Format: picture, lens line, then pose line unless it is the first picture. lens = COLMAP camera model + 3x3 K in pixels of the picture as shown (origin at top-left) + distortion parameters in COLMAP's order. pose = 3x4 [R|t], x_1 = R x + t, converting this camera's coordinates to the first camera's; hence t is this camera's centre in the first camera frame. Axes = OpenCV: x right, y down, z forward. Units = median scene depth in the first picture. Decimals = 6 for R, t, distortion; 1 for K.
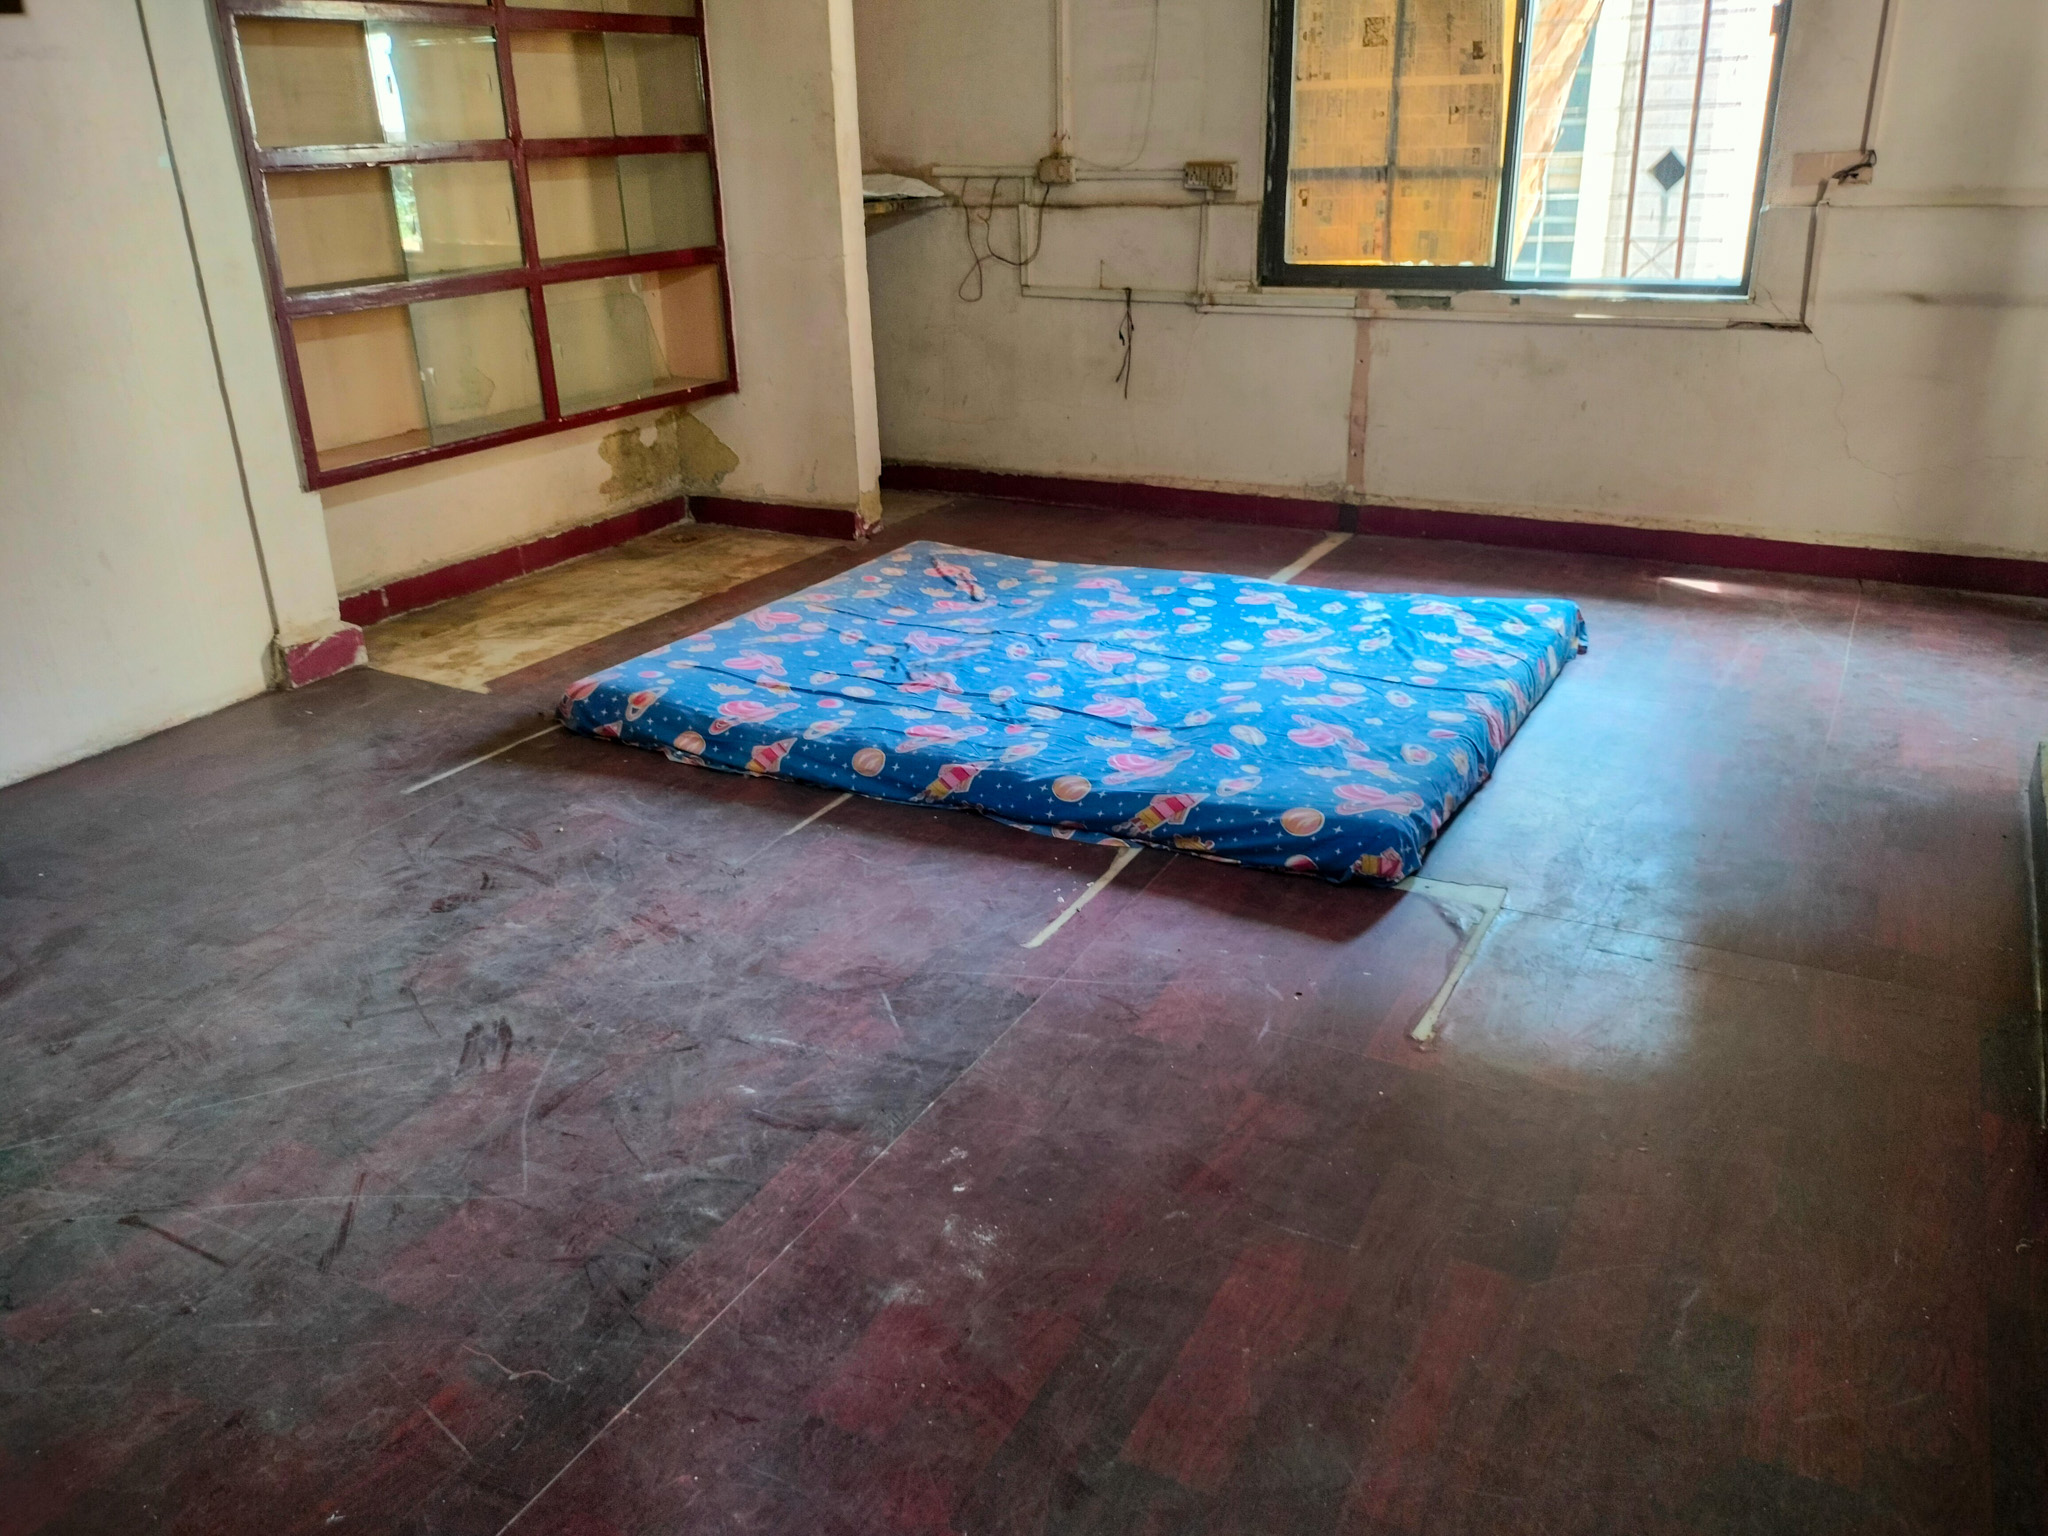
lens RADIAL K [[1532.4, 0, 1043.0], [0, 1532.4, 769.8], [0, 0, 1]] dist [0.088296, -0.153773]
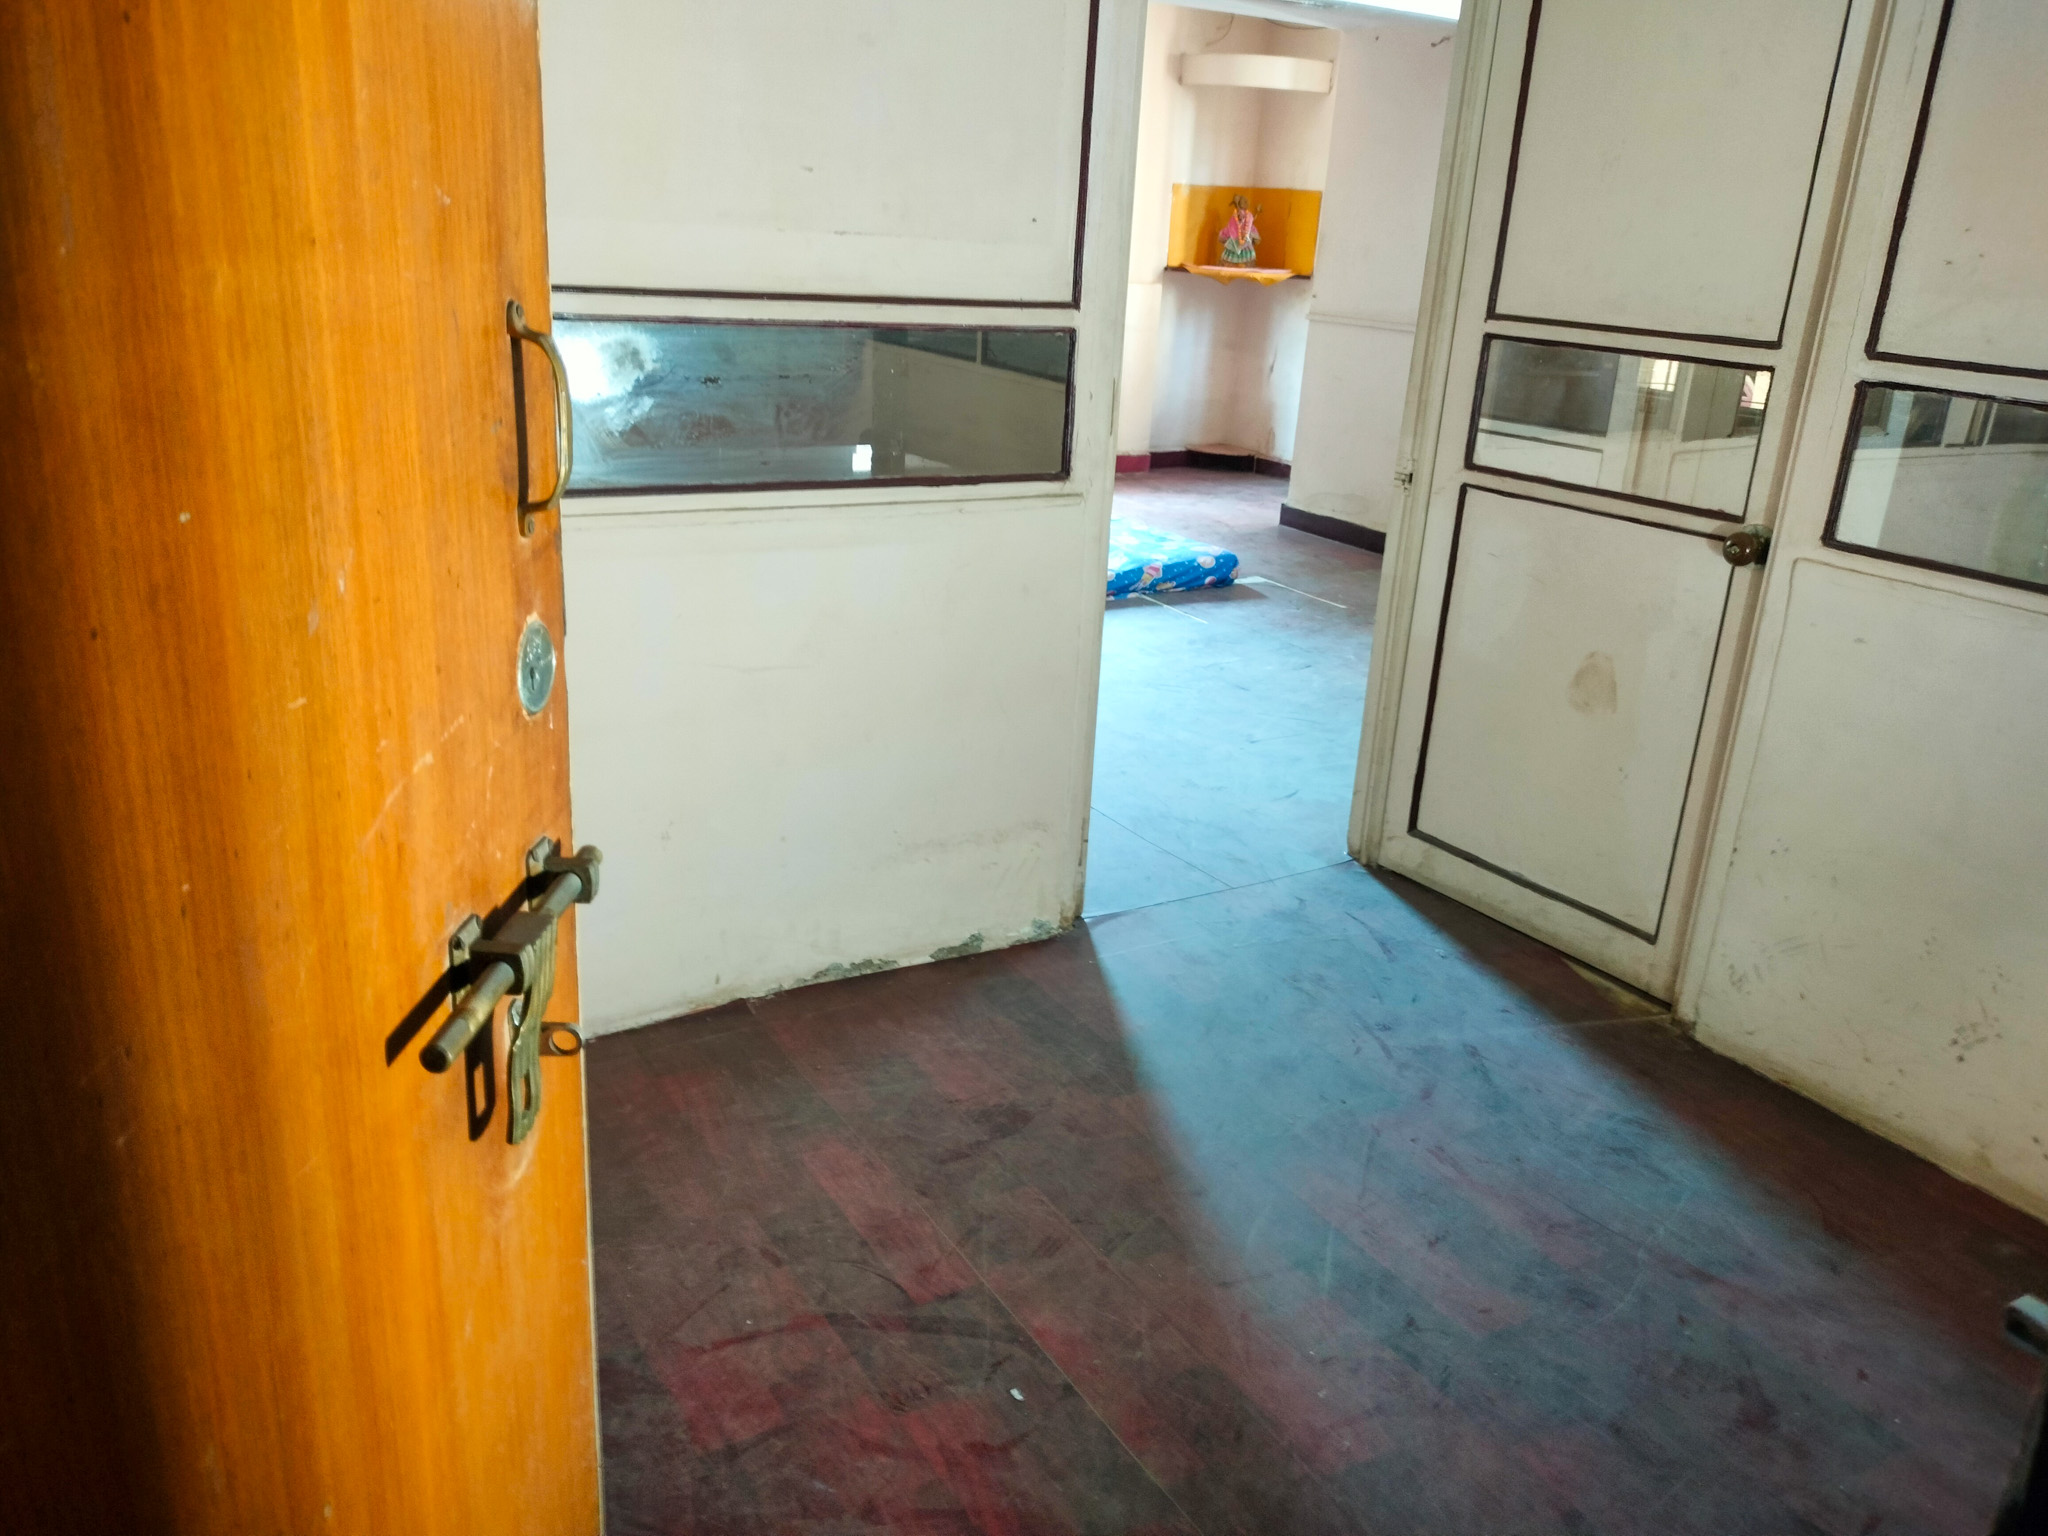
lens RADIAL K [[1520.6, 0, 1021.5], [0, 1520.6, 771.3], [0, 0, 1]] dist [0.068674, -0.111093]
pose [[0.519092, -0.244061, 0.819132, -1.193795], [0.267410, 0.956627, 0.115567, -0.000593], [-0.811810, 0.159054, 0.561842, 0.036297]]
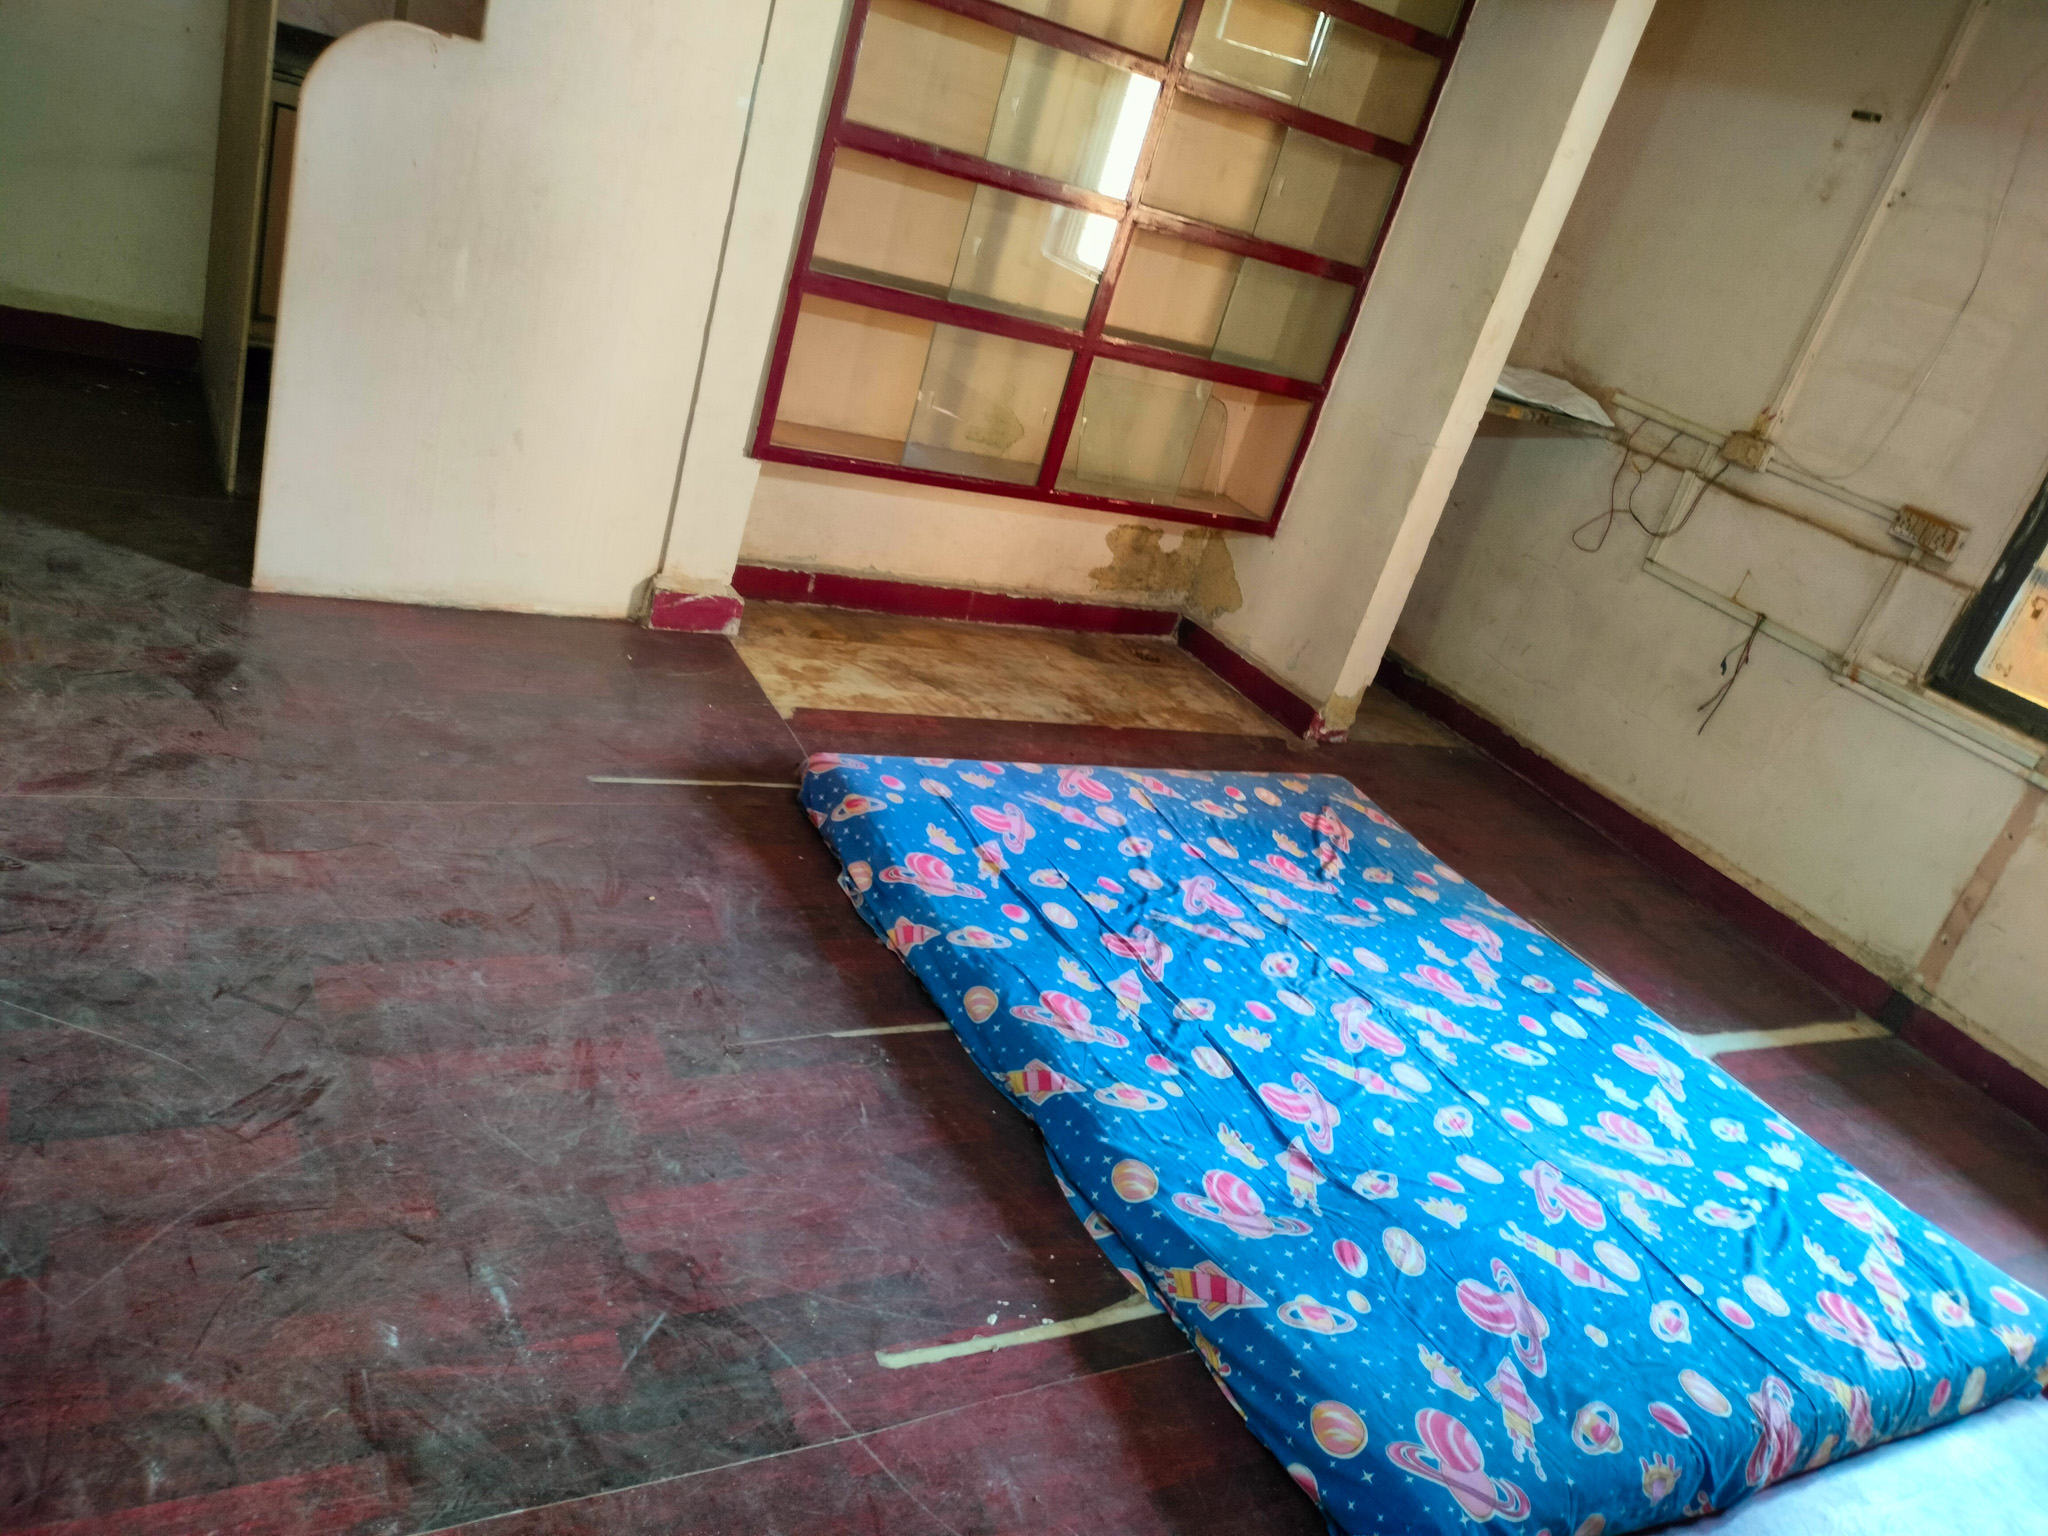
lens RADIAL K [[1532.4, 0, 1043.0], [0, 1532.4, 769.8], [0, 0, 1]] dist [0.088296, -0.153773]
pose [[0.802106, 0.453315, -0.388758, 0.132408], [-0.476611, 0.878175, 0.040634, -0.124881], [0.359817, 0.152694, 0.920444, 0.187438]]
